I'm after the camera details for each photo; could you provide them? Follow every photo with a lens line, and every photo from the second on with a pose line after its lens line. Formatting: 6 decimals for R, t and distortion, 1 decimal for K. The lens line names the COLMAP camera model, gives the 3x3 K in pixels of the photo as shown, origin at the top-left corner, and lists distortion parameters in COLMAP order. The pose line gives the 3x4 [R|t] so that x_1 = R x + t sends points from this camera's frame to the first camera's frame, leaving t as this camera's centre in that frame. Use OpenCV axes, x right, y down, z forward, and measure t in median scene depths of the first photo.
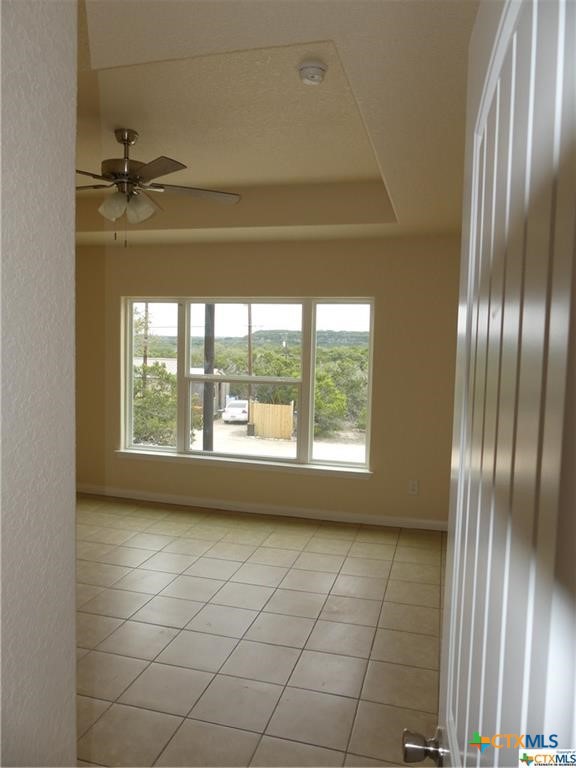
lens RADIAL K [[579.8, 0, 283.2], [0, 579.8, 384.2], [0, 0, 1]] dist [-0.008073, -0.006459]
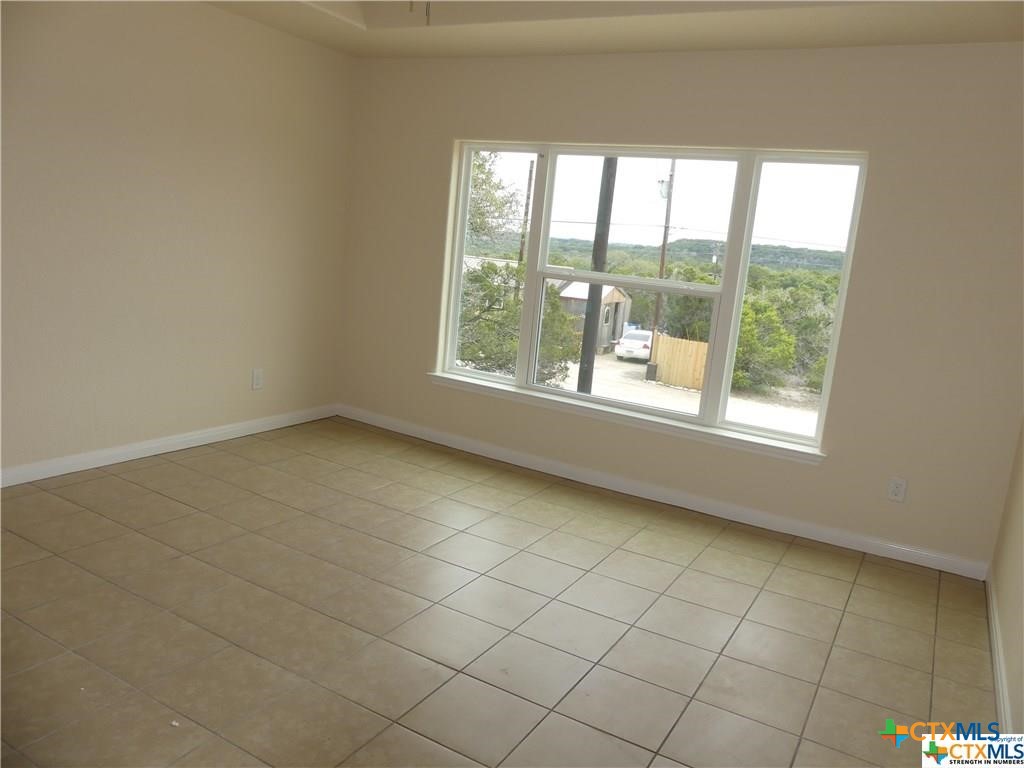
lens RADIAL K [[773.0, 0, 519.2], [0, 773.0, 381.6], [0, 0, 1]] dist [-0.008073, -0.006459]
pose [[0.967710, 0.111121, -0.226249, 0.018773], [-0.089165, 0.990458, 0.105081, 0.020843], [0.235767, -0.081515, 0.968385, 0.150753]]
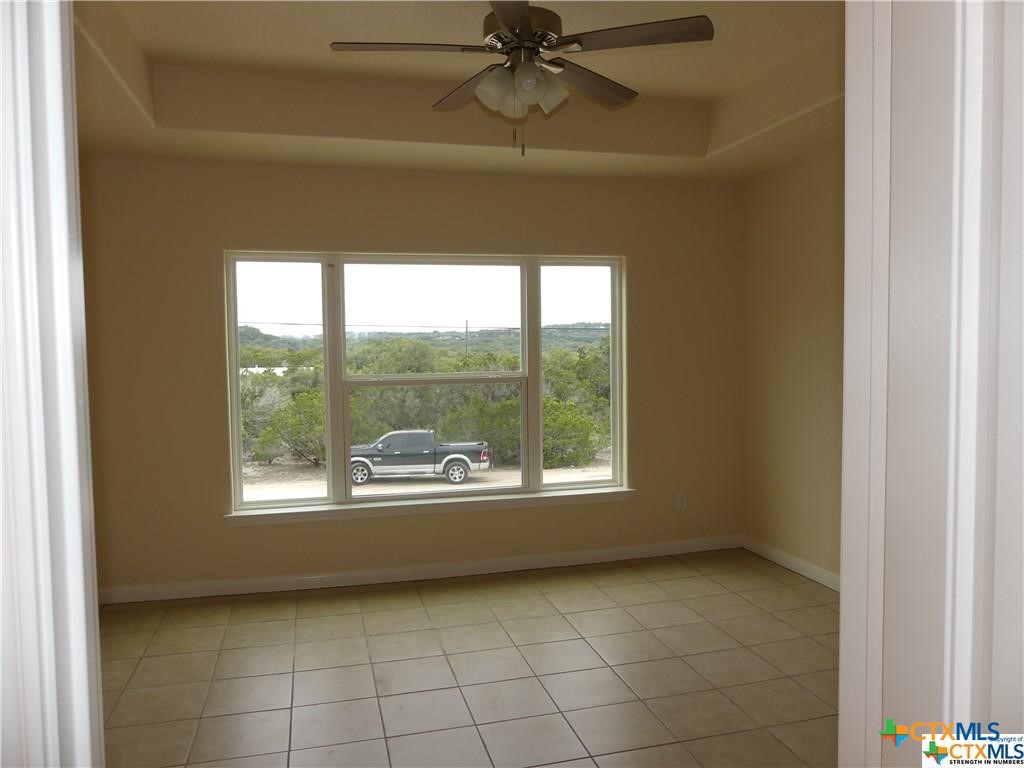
lens RADIAL K [[773.0, 0, 512.6], [0, 773.0, 390.4], [0, 0, 1]] dist [-0.008073, -0.006459]
pose [[0.857785, -0.067031, 0.509619, -0.429578], [0.069890, 0.997463, 0.013559, -0.000590], [-0.509235, 0.023986, 0.860293, 0.188030]]
